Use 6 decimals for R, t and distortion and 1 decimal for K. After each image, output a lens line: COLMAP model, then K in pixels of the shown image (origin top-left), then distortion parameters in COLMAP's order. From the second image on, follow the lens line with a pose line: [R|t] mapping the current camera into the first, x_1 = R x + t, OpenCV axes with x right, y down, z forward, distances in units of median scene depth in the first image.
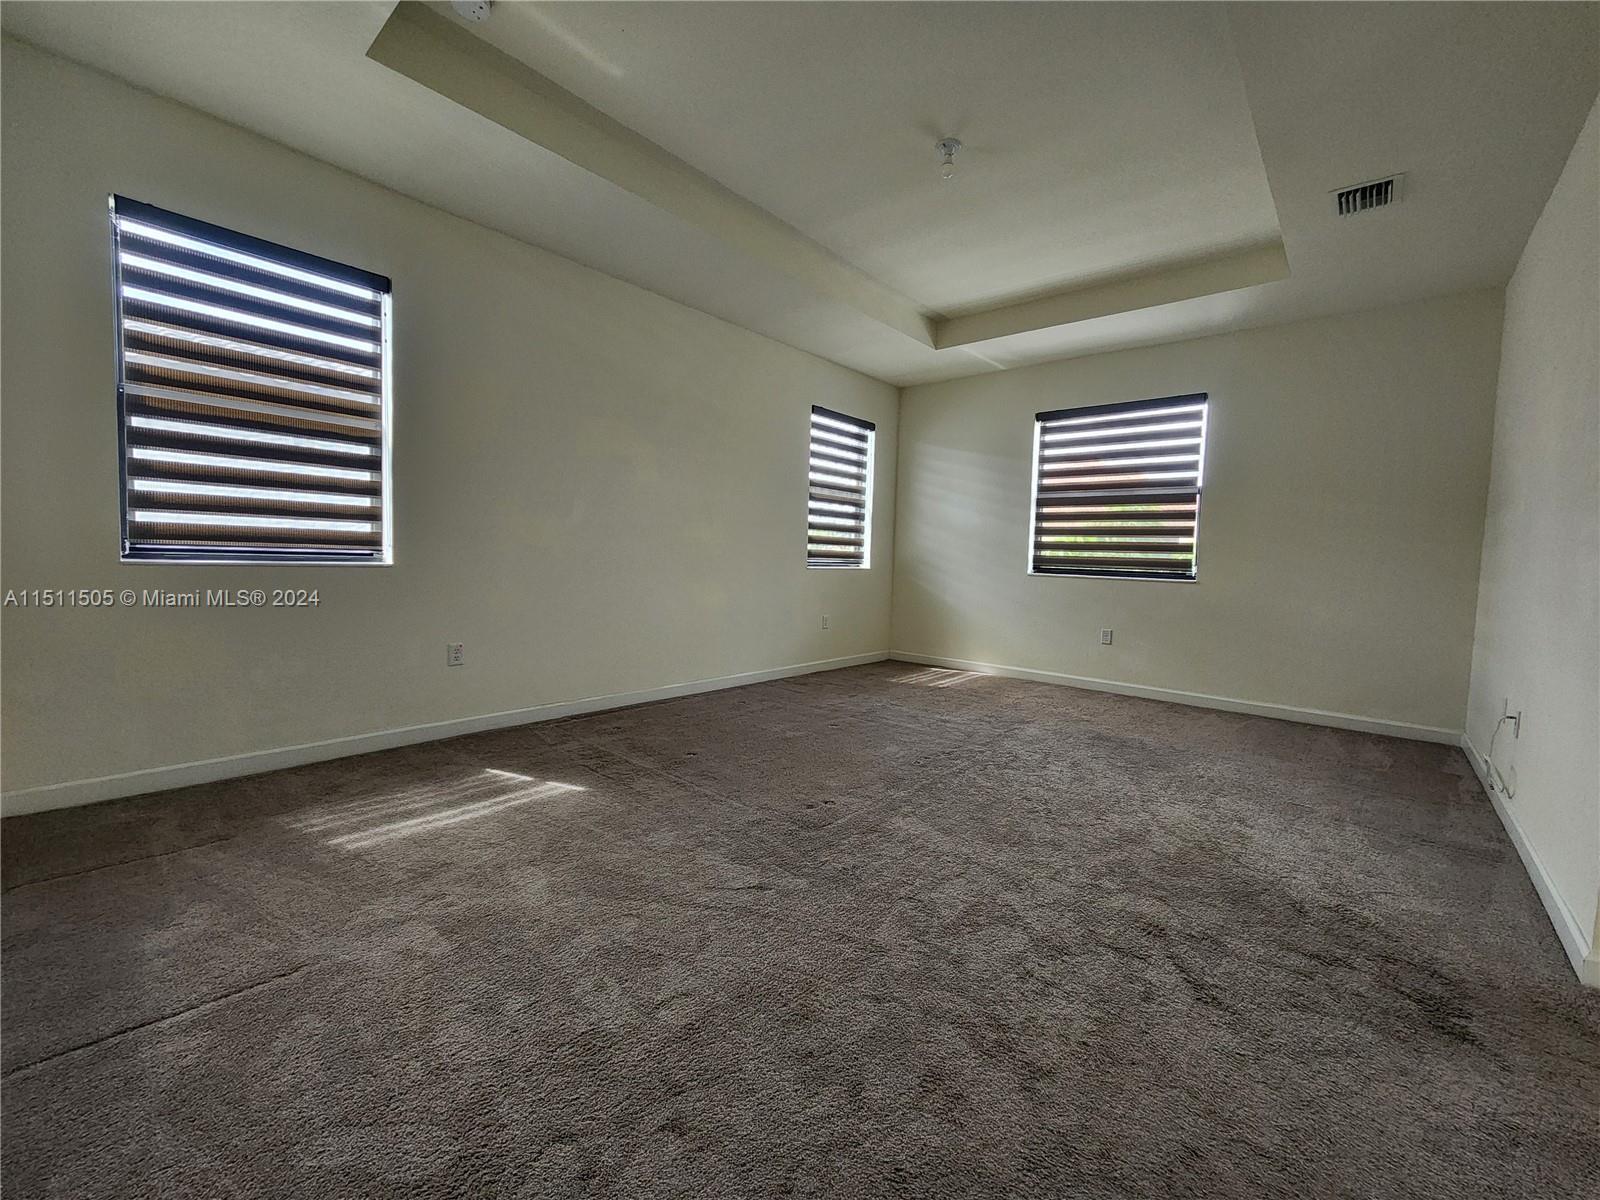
lens RADIAL K [[648.0, 0, 799.3], [0, 648.0, 602.0], [0, 0, 1]] dist [0.006294, -0.003777]
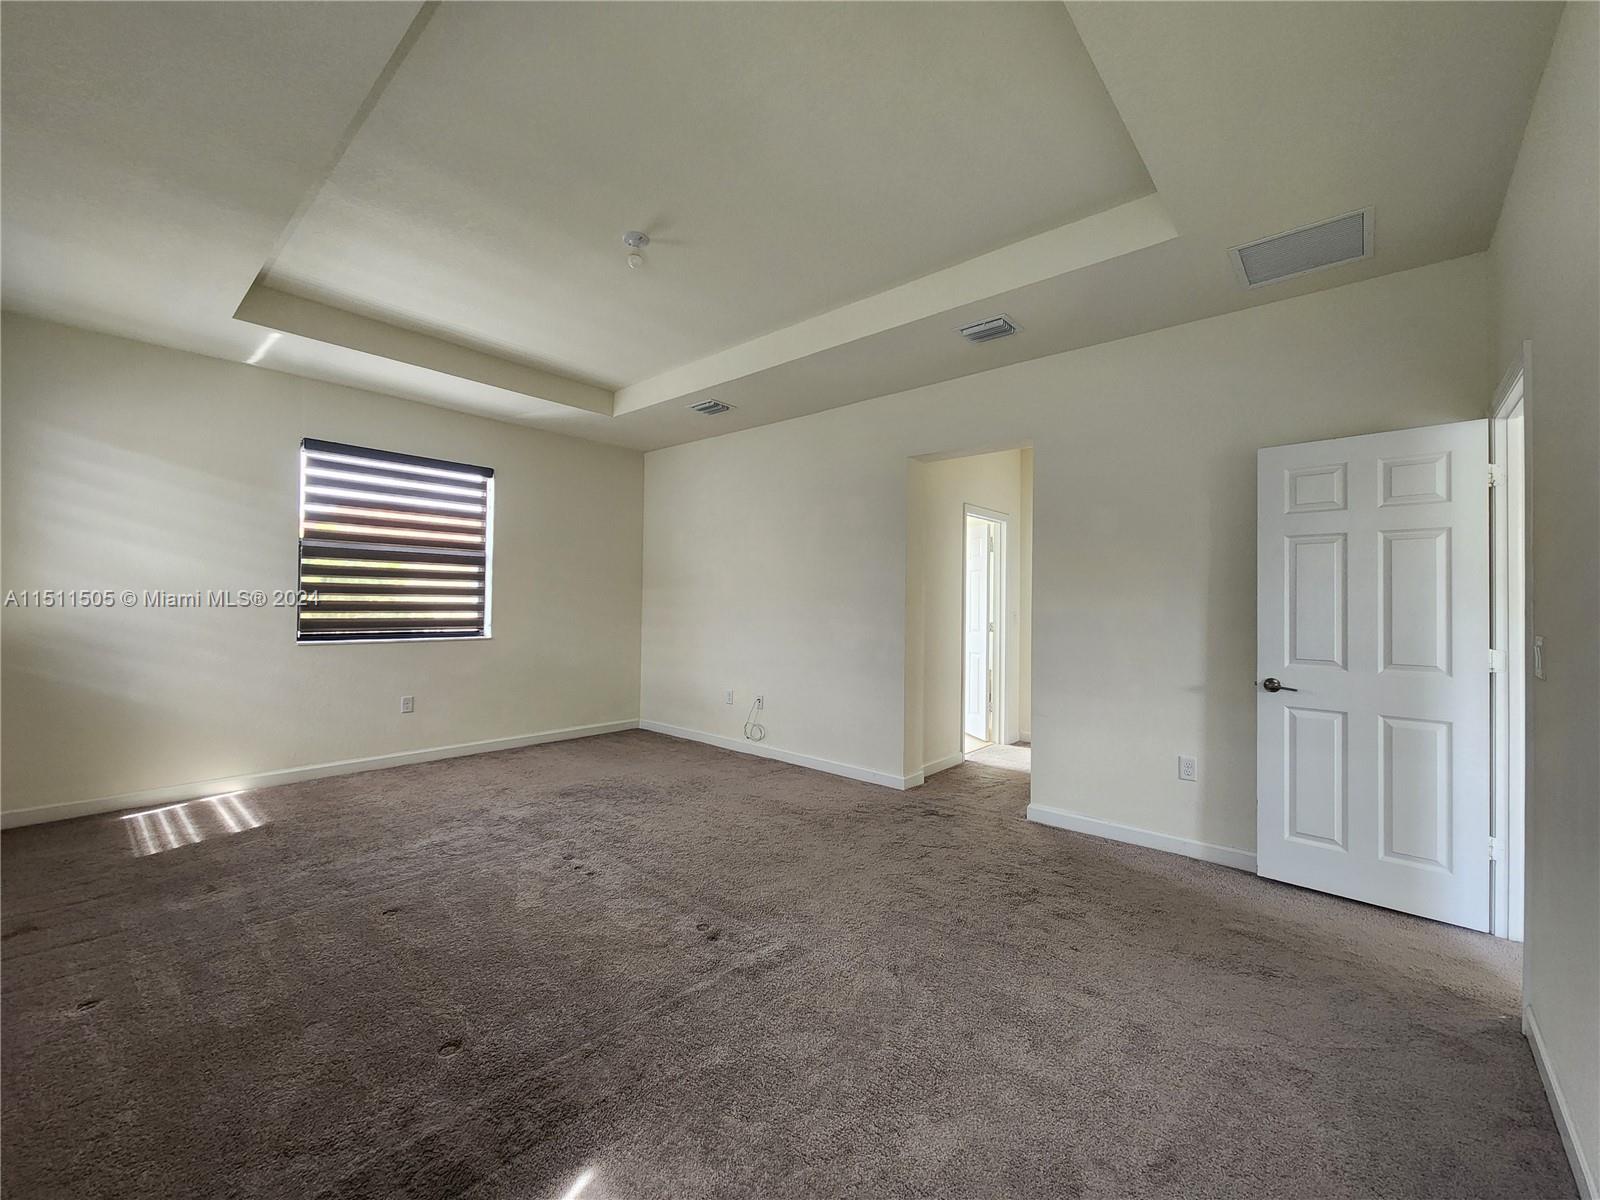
lens RADIAL K [[648.0, 0, 801.2], [0, 648.0, 600.5], [0, 0, 1]] dist [0.006294, -0.003777]
pose [[0.000441, -0.025194, 0.999682, -0.618439], [0.059814, 0.997893, 0.025123, -0.117451], [-0.998209, 0.059784, 0.001947, 0.605697]]
